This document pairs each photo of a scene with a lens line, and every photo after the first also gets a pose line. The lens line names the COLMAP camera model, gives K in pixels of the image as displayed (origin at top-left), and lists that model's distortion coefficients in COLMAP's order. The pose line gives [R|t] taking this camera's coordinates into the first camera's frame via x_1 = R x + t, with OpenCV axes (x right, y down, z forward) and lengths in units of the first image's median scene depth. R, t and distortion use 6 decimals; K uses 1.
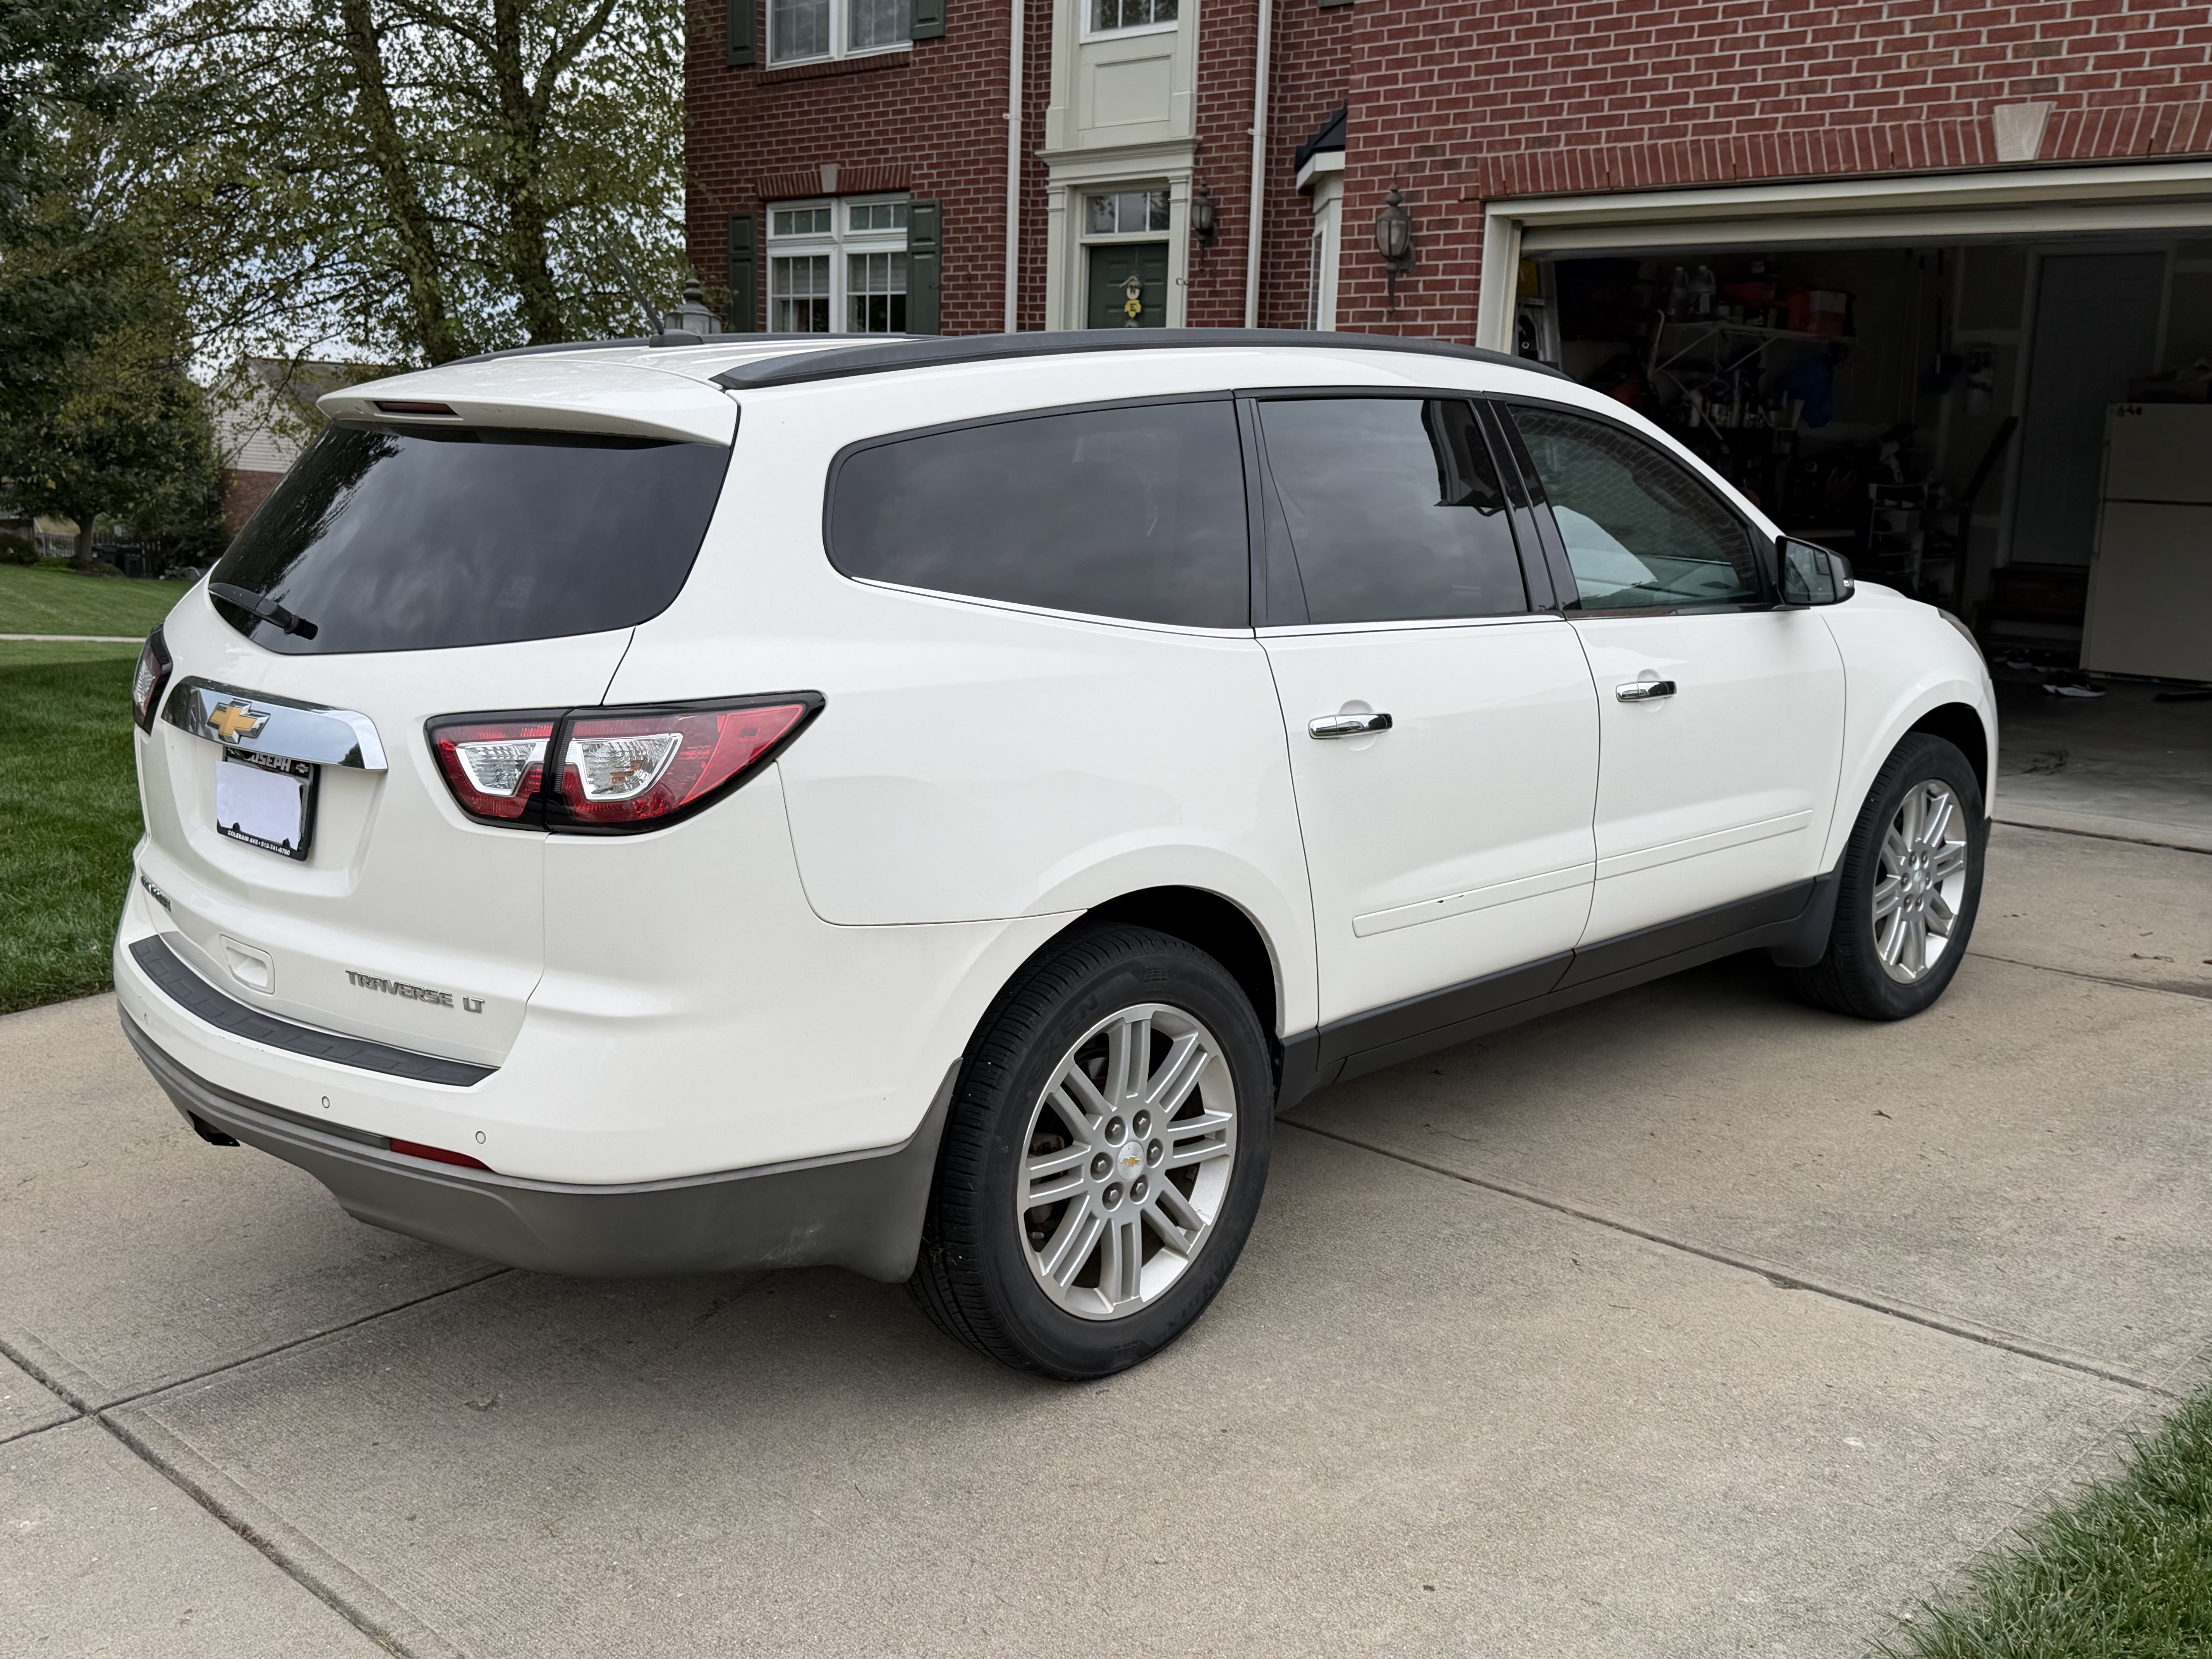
lens RADIAL K [[2218.0, 0, 1106.0], [0, 2218.0, 829.5], [0, 0, 1]] dist [0.165326, -0.386656]
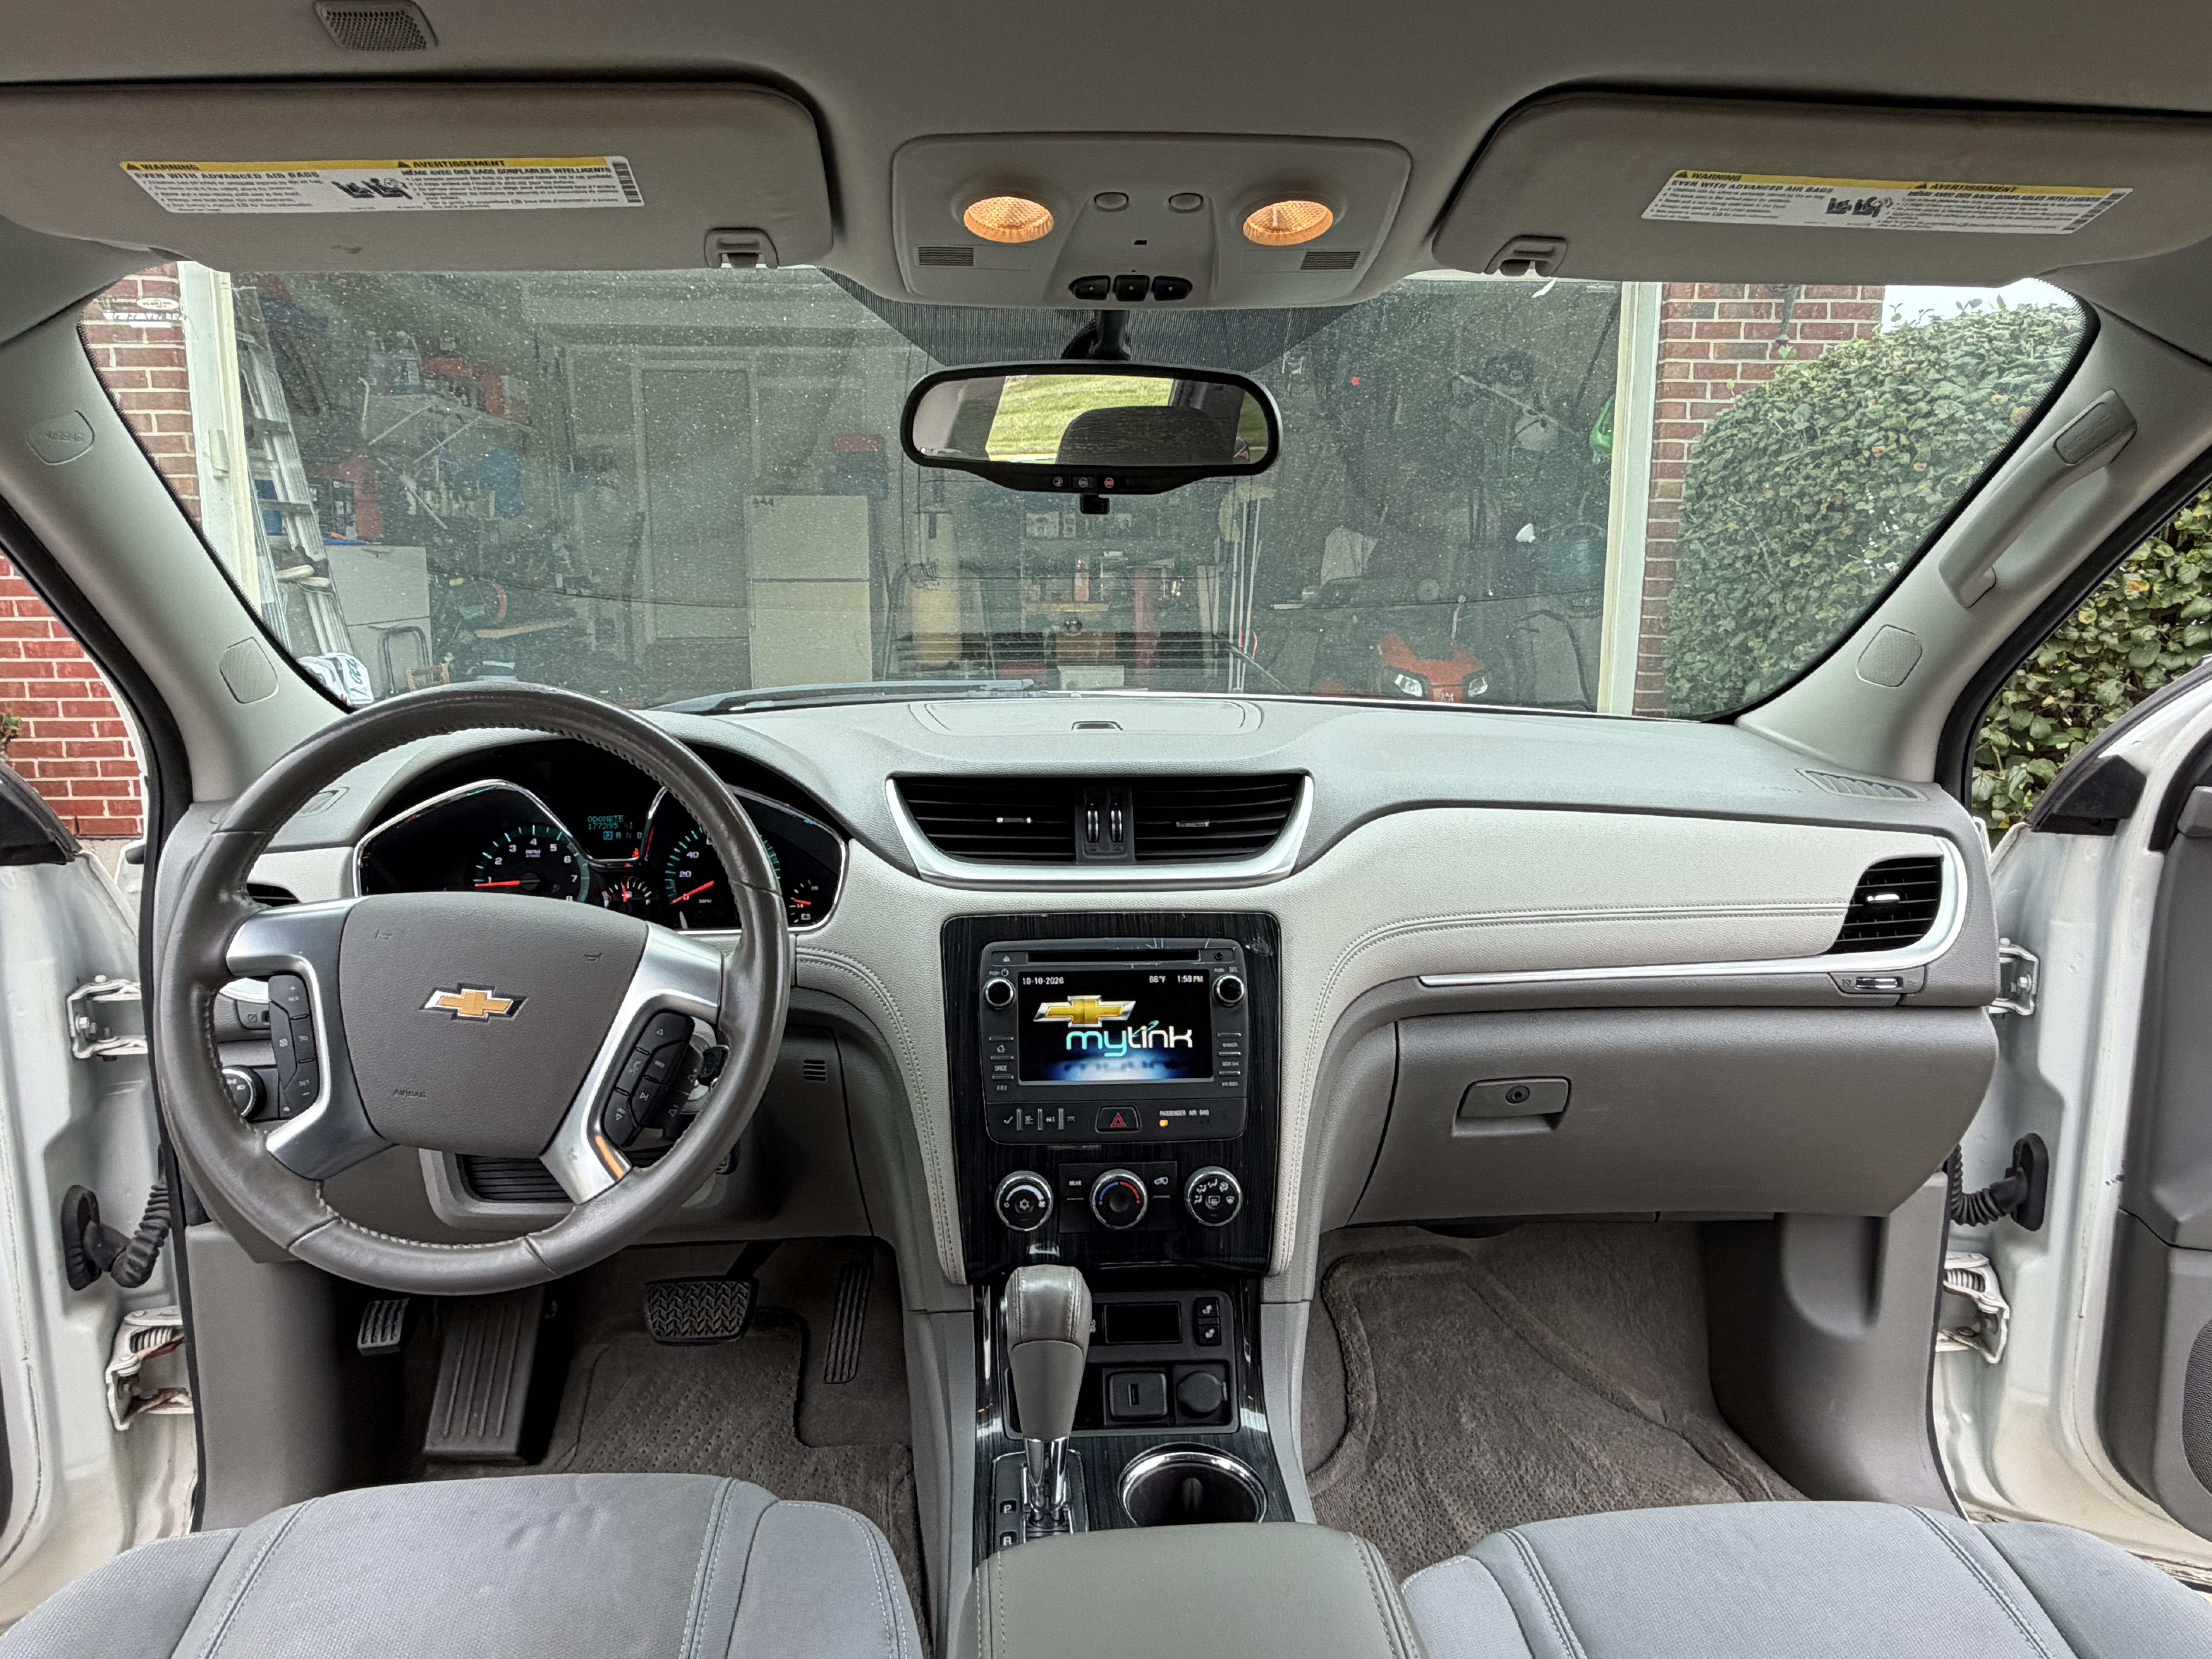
lens RADIAL K [[1448.0, 0, 1075.9], [0, 1448.0, 828.8], [0, 0, 1]] dist [-0.001213, 0.003080]
pose [[0.669178, -0.162756, 0.725060, -0.003699], [0.149918, 0.985226, 0.082793, -0.073914], [-0.727823, 0.053296, 0.683691, 0.487997]]
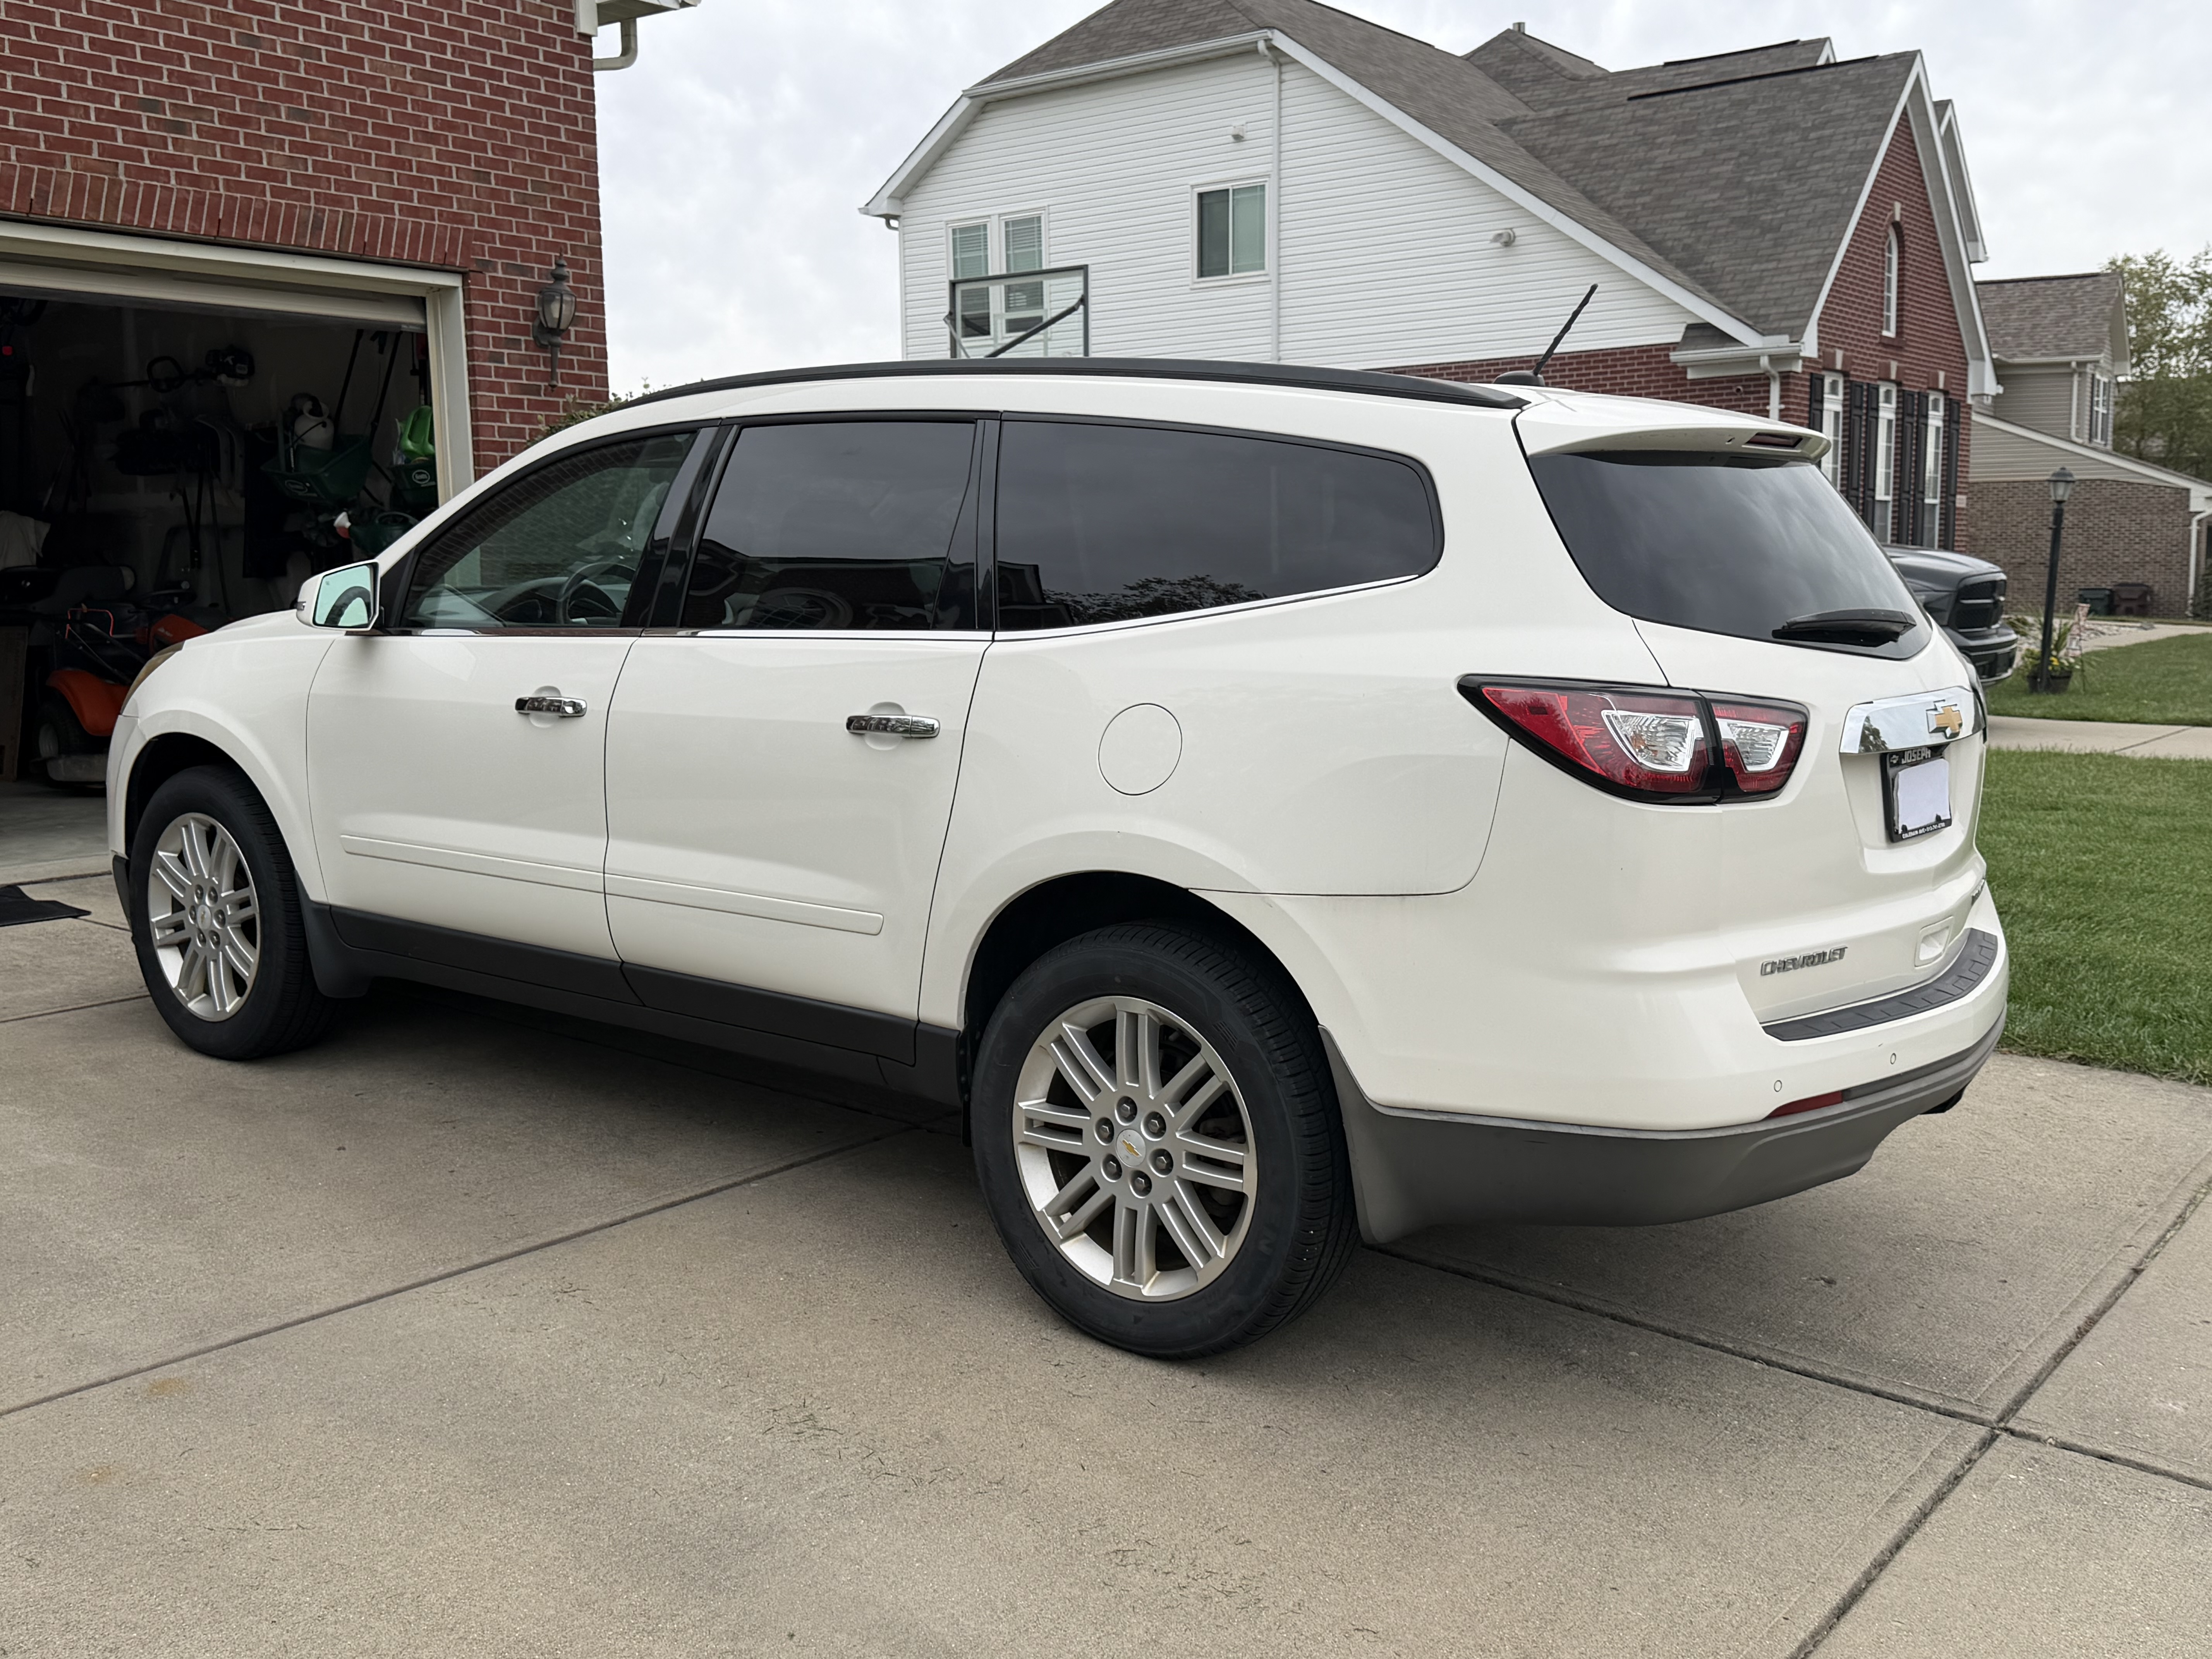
lens RADIAL K [[2130.2, 0, 1106.0], [0, 2130.2, 829.5], [0, 0, 1]] dist [0.200574, -0.411196]
pose [[-0.121449, -0.151517, 0.980965, -0.483823], [0.177037, 0.969128, 0.171607, -0.086400], [-0.976682, 0.194509, -0.090876, 0.519155]]
